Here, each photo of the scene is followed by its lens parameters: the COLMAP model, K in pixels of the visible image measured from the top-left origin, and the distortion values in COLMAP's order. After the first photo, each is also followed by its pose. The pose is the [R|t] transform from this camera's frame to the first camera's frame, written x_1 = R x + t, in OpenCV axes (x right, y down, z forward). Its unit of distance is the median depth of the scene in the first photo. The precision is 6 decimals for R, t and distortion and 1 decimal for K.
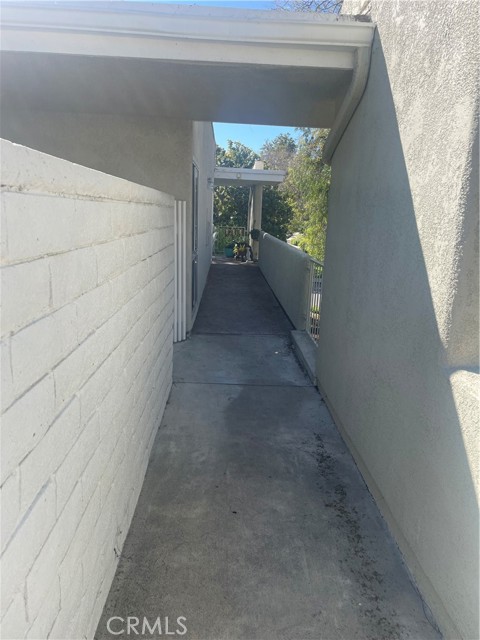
lens RADIAL K [[482.3, 0, 240.0], [0, 482.3, 320.0], [0, 0, 1]] dist [0.107837, -0.148831]
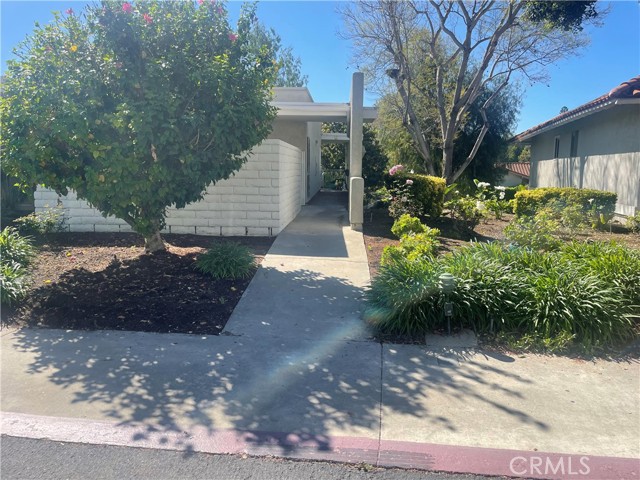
lens RADIAL K [[482.3, 0, 322.9], [0, 482.3, 232.8], [0, 0, 1]] dist [0.107837, -0.148831]
pose [[0.997258, -0.015716, -0.072320, 0.058134], [0.009651, 0.996464, -0.083466, 0.143824], [0.073376, 0.082539, 0.993883, -0.539968]]
